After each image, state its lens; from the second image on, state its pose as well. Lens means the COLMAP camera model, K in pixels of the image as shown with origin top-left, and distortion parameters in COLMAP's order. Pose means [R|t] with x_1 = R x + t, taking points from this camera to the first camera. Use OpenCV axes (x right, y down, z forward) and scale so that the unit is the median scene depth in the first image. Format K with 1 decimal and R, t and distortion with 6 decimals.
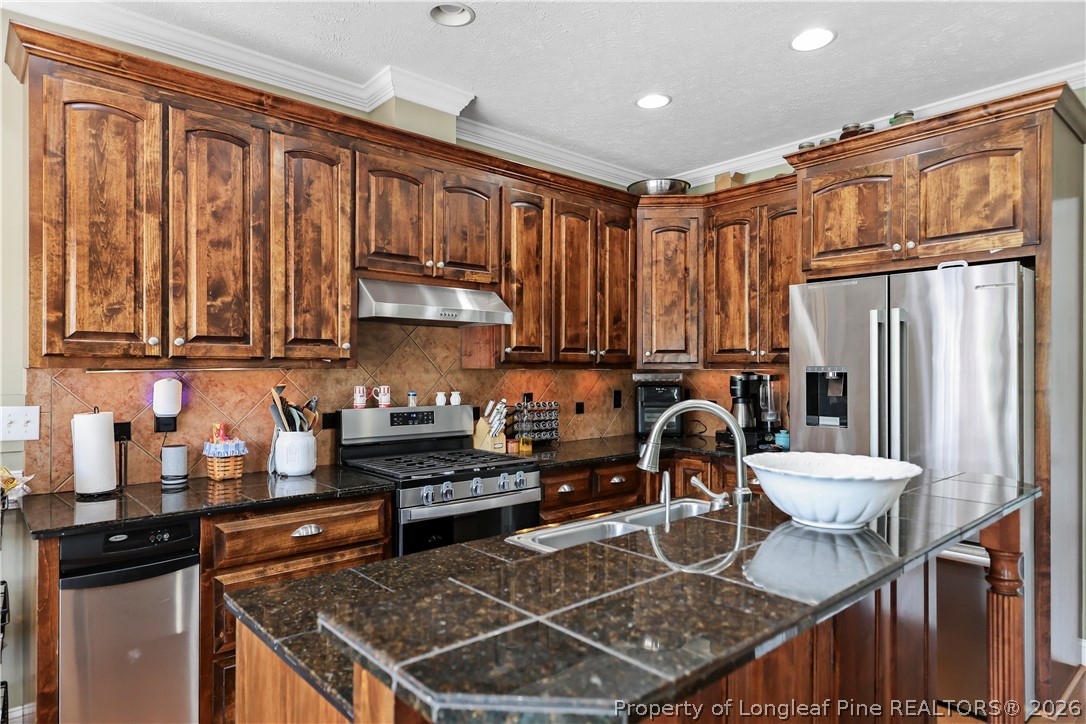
lens RADIAL K [[630.9, 0, 544.1], [0, 630.9, 366.6], [0, 0, 1]] dist [0.016565, -0.000168]
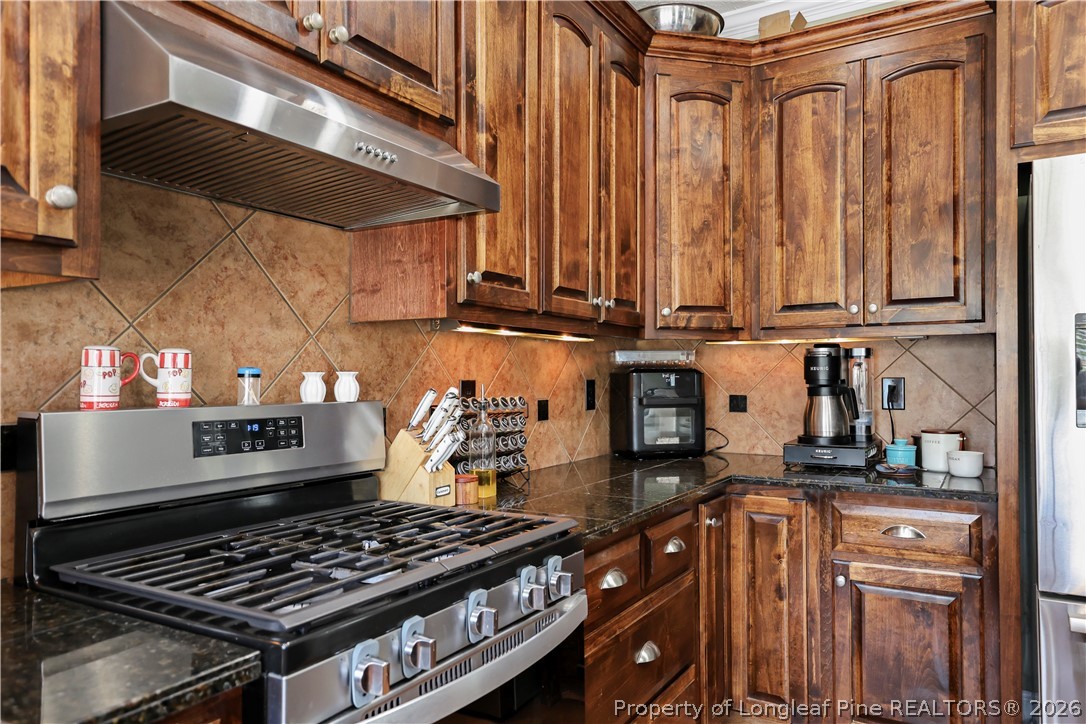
lens RADIAL K [[729.6, 0, 547.6], [0, 729.6, 367.6], [0, 0, 1]] dist [0.022739, 0.001531]
pose [[0.953181, -0.000339, 0.302400, -0.161777], [0.003376, 0.999949, -0.009519, 0.042652], [-0.302381, 0.010094, 0.953134, 0.485157]]
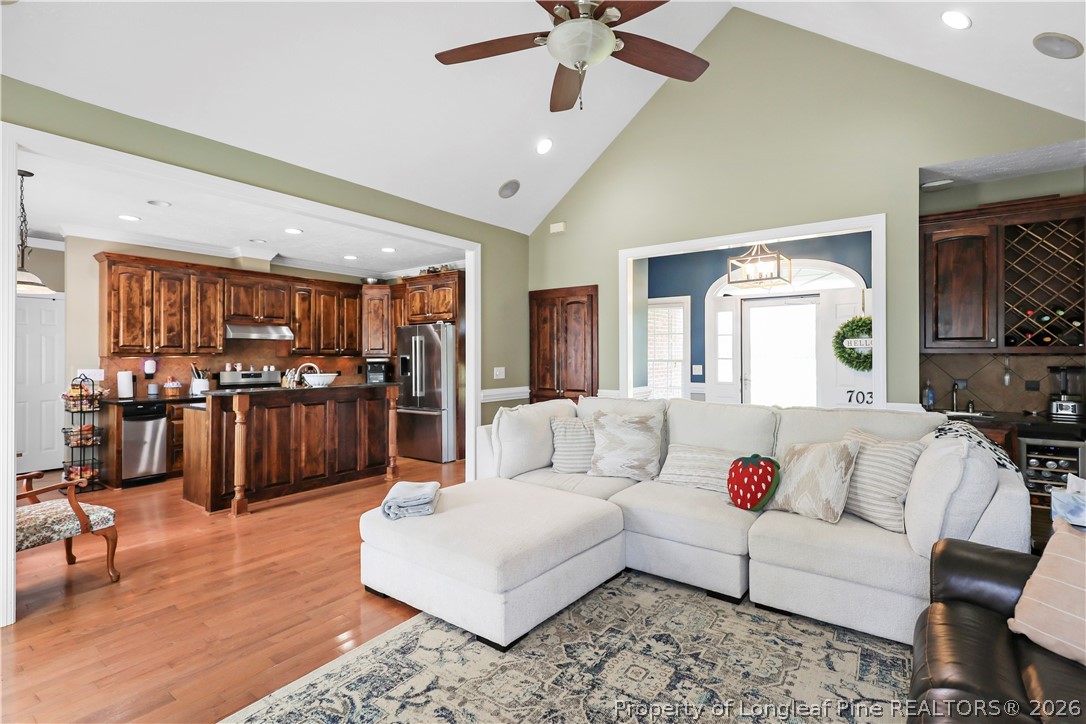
lens RADIAL K [[500.3, 0, 548.6], [0, 500.3, 351.1], [0, 0, 1]] dist [-0.001722, -0.000740]
pose [[0.976879, -0.003179, 0.213771, 0.518523], [0.005520, 0.999931, -0.010354, 0.008214], [-0.213723, 0.011294, 0.976829, -1.209426]]
